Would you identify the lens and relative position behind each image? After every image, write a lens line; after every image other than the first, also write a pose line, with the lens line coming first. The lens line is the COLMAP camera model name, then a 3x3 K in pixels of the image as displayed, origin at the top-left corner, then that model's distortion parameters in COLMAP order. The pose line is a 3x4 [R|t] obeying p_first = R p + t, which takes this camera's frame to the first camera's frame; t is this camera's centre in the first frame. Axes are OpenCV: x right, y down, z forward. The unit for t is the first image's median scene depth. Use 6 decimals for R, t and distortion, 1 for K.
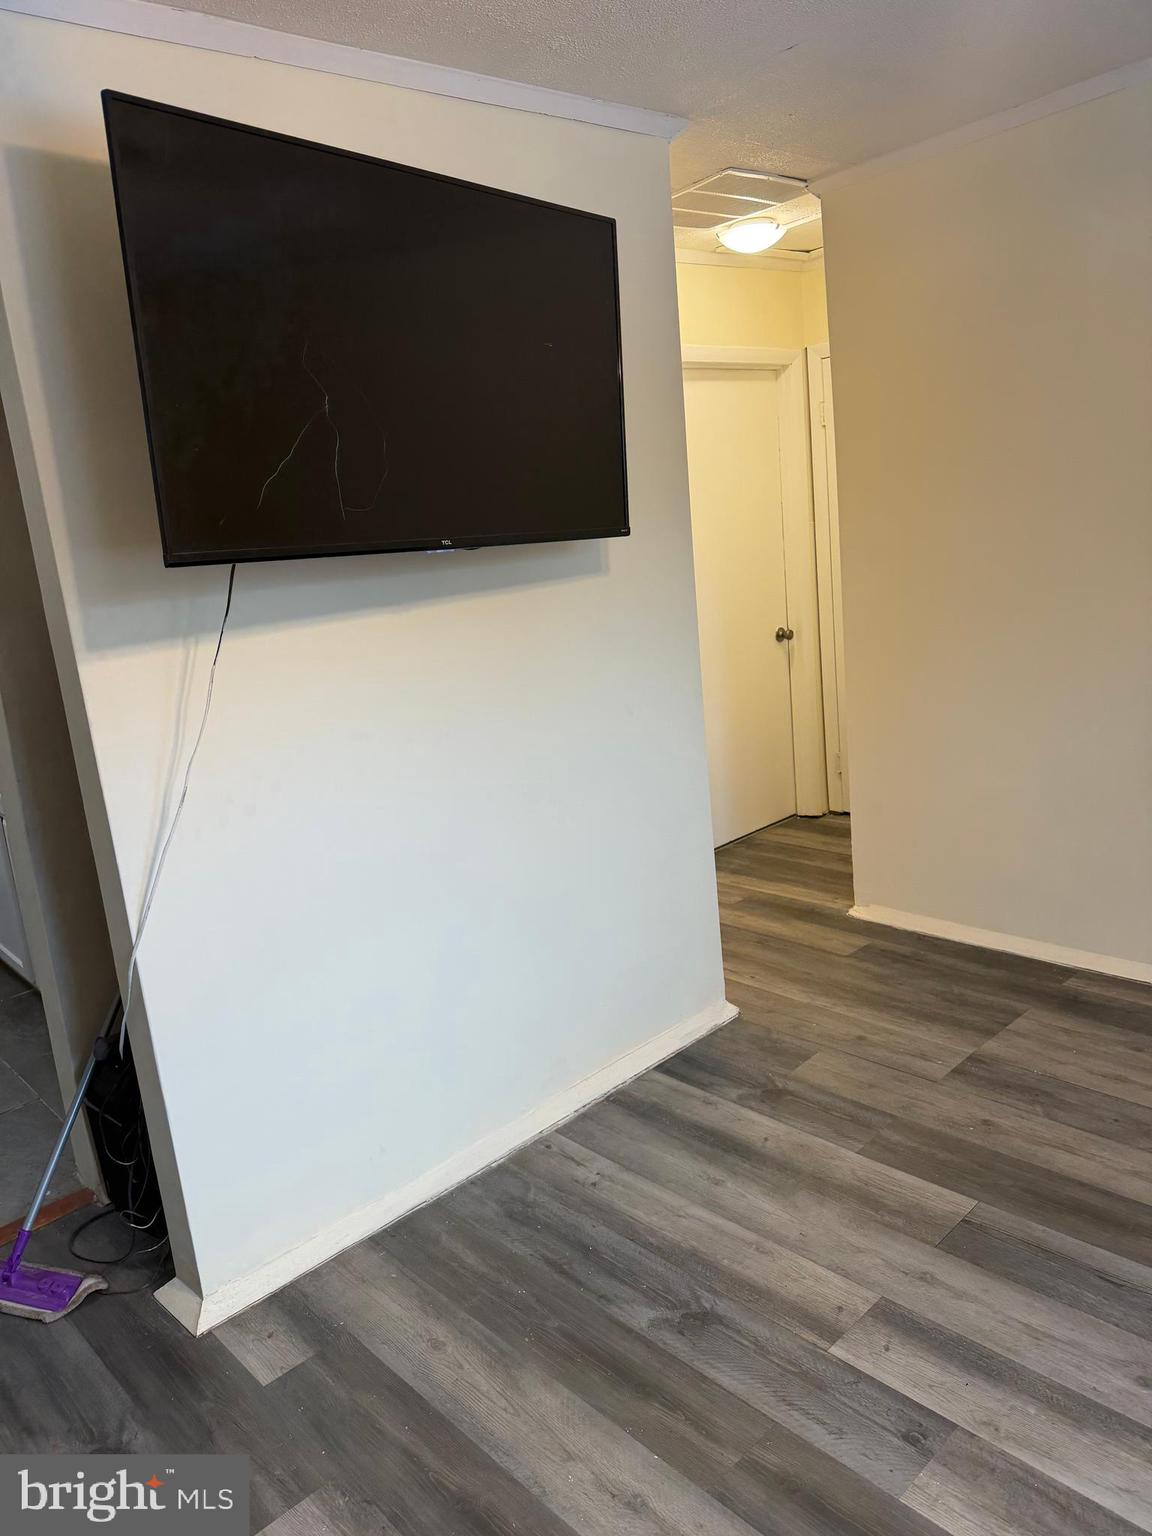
lens RADIAL K [[1107.3, 0, 555.3], [0, 1107.3, 765.5], [0, 0, 1]] dist [0.004992, 0.001294]
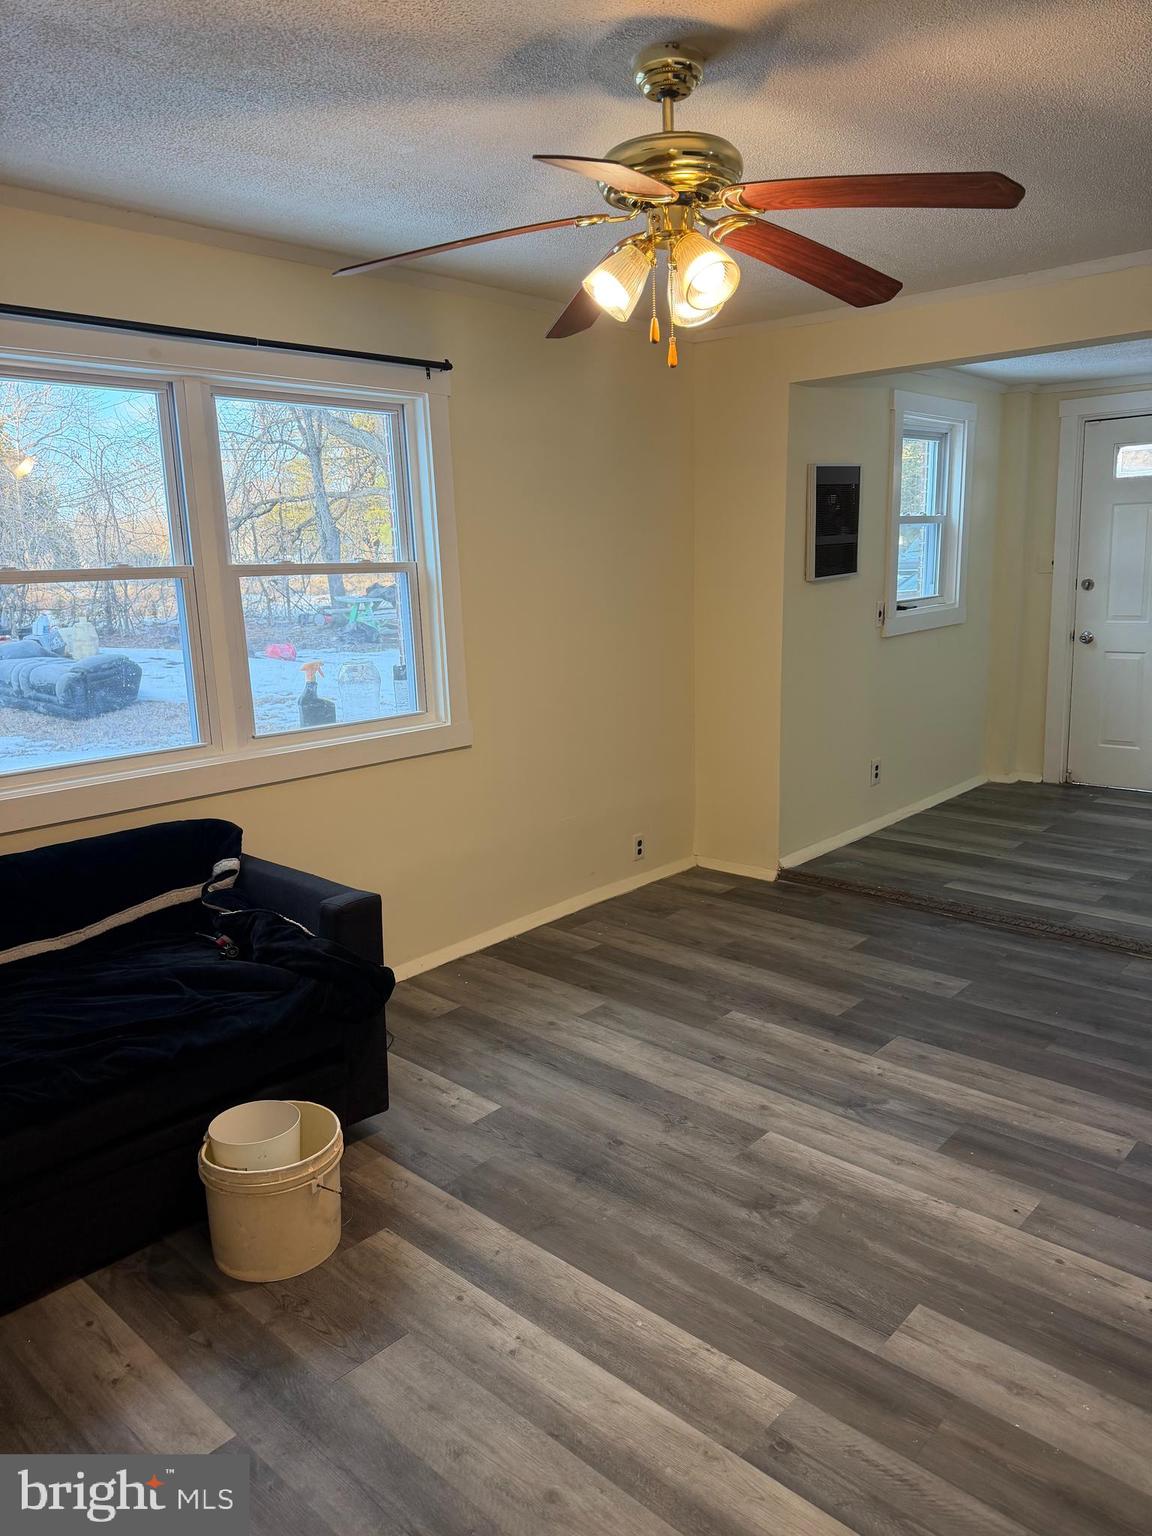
lens RADIAL K [[1096.8, 0, 568.5], [0, 1096.8, 762.8], [0, 0, 1]] dist [0.087483, -0.117288]
pose [[-0.987710, 0.146980, -0.053156, 0.370489], [0.112700, 0.905389, 0.409352, -0.343429], [0.108294, 0.398331, -0.910827, 1.288987]]
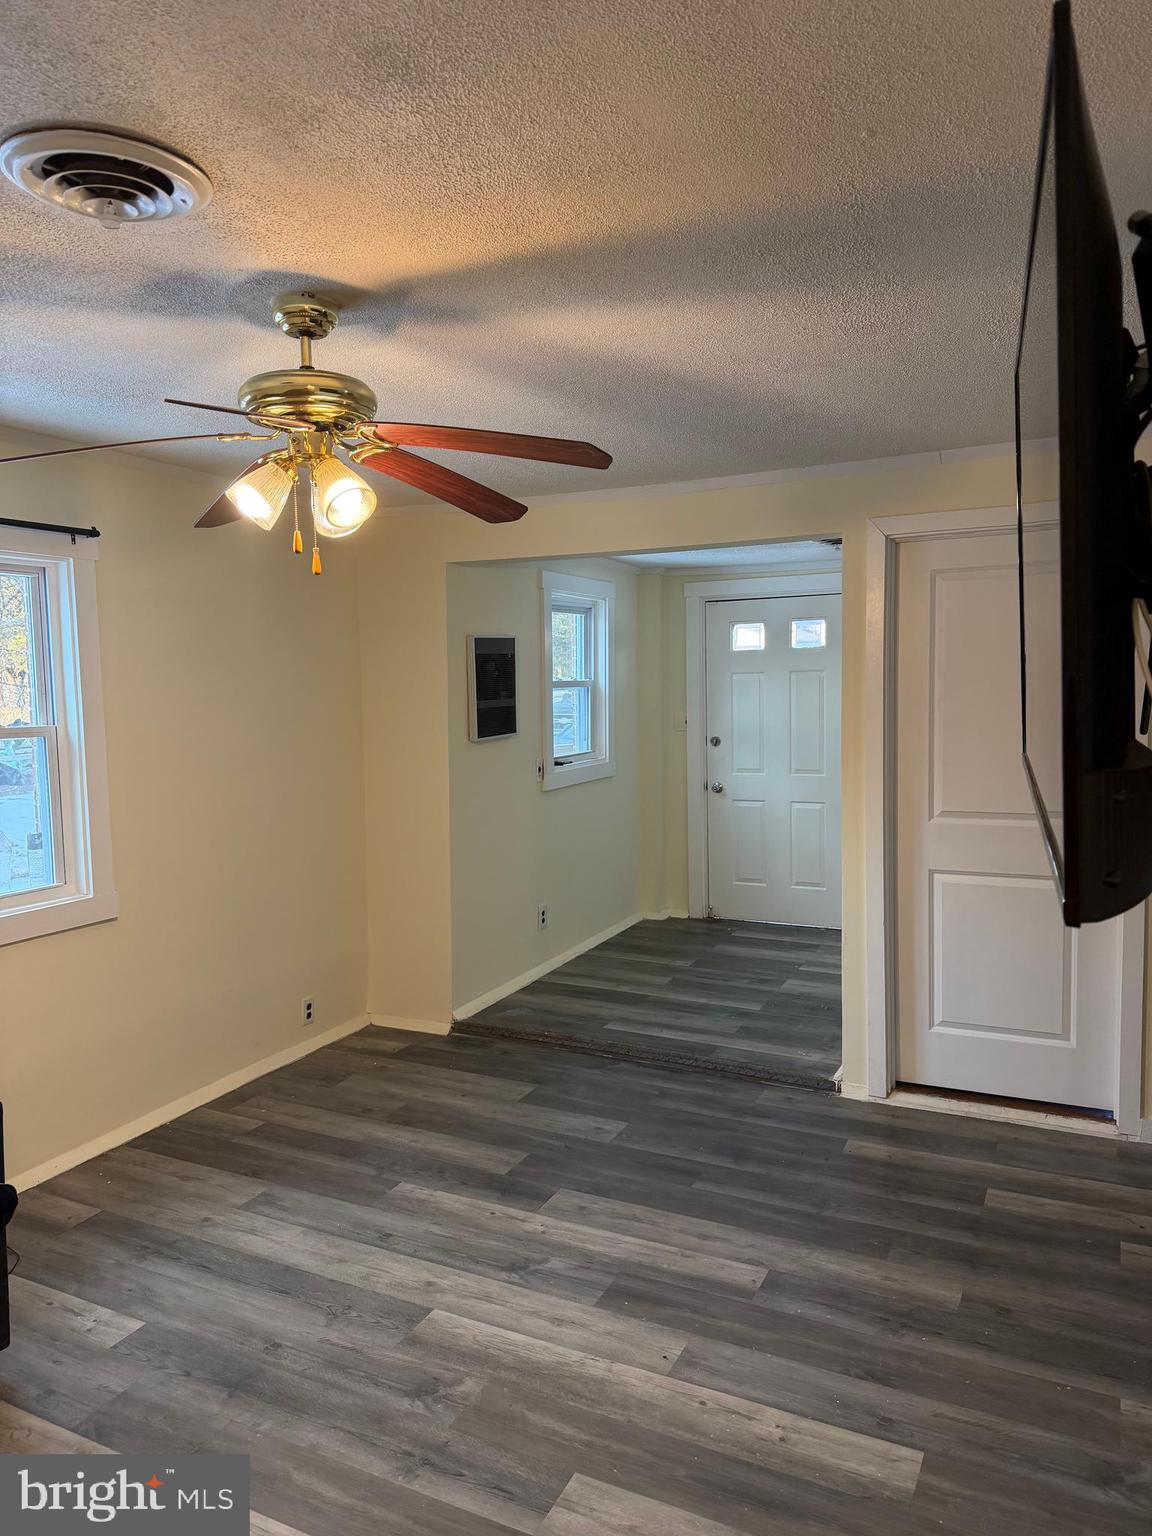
lens RADIAL K [[1096.8, 0, 568.5], [0, 1096.8, 762.8], [0, 0, 1]] dist [0.087483, -0.117288]
pose [[-0.927000, 0.143461, -0.346539, 0.345325], [0.029072, 0.948660, 0.314960, -0.393409], [0.373932, 0.281893, -0.883579, 1.319923]]
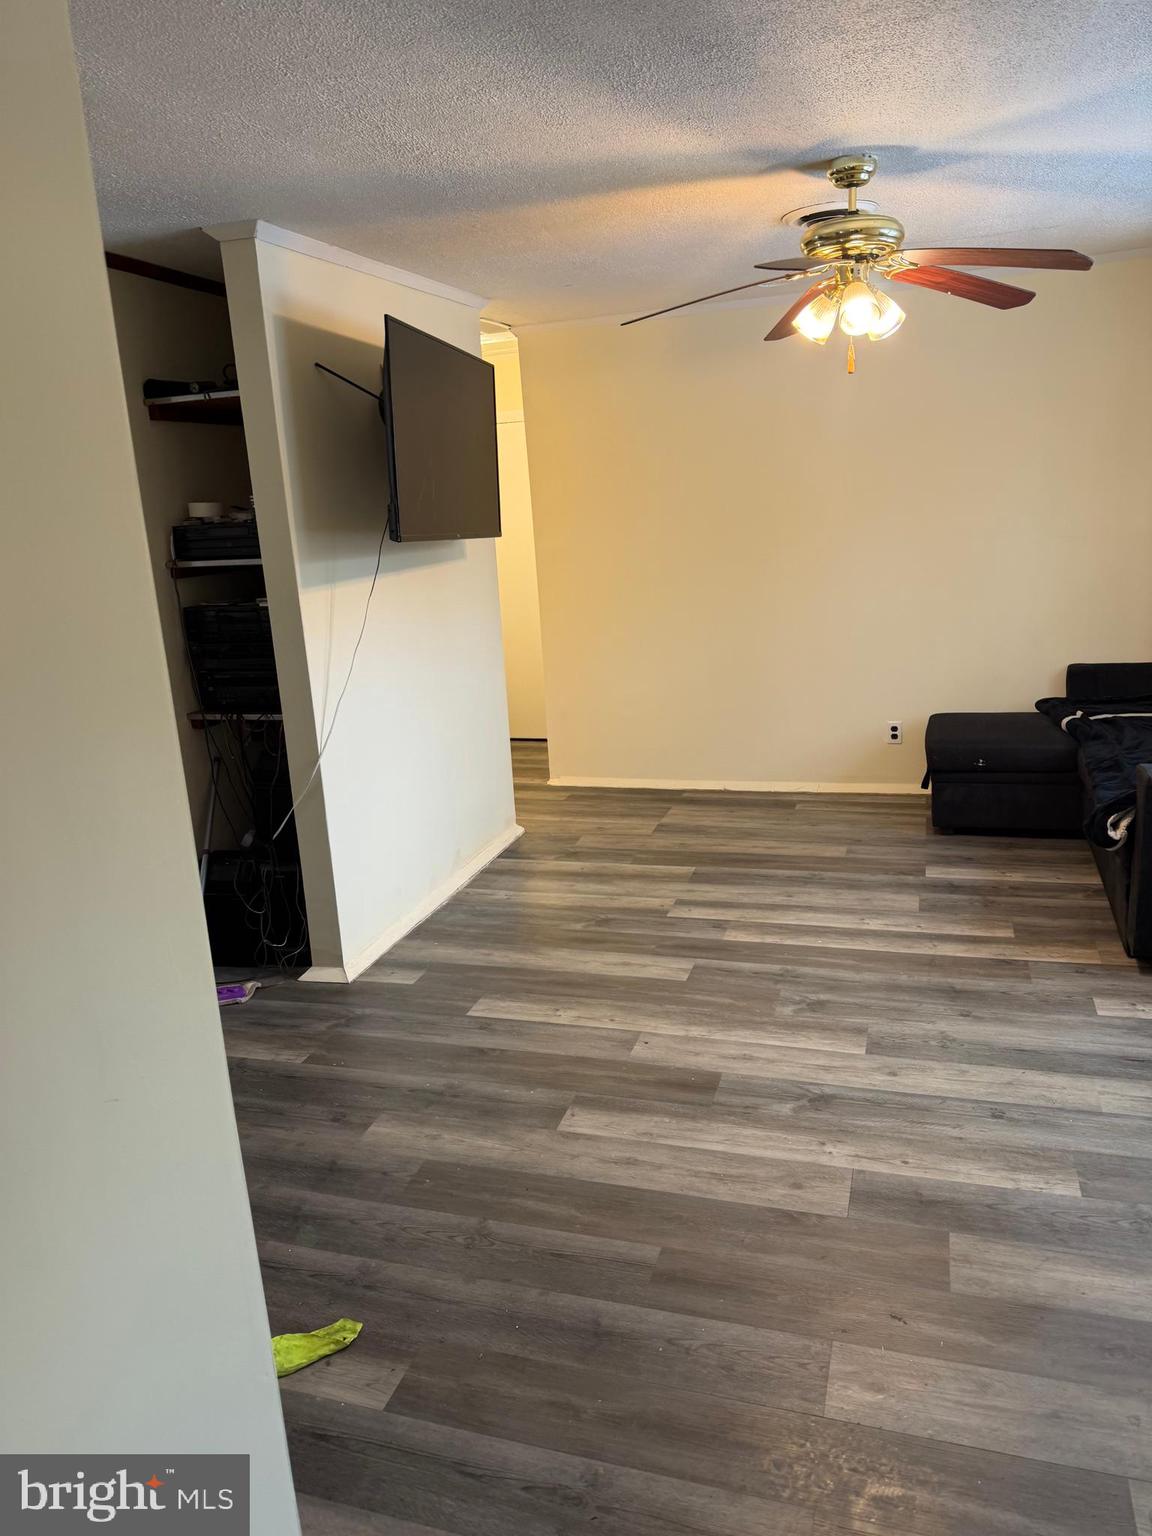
lens RADIAL K [[1091.1, 0, 578.7], [0, 1091.1, 768.3], [0, 0, 1]] dist [0.158871, -0.279887]
pose [[0.866874, -0.071017, 0.493442, -0.784973], [0.083212, 0.996528, -0.002764, 0.197923], [-0.491533, 0.043456, 0.869774, -0.654181]]
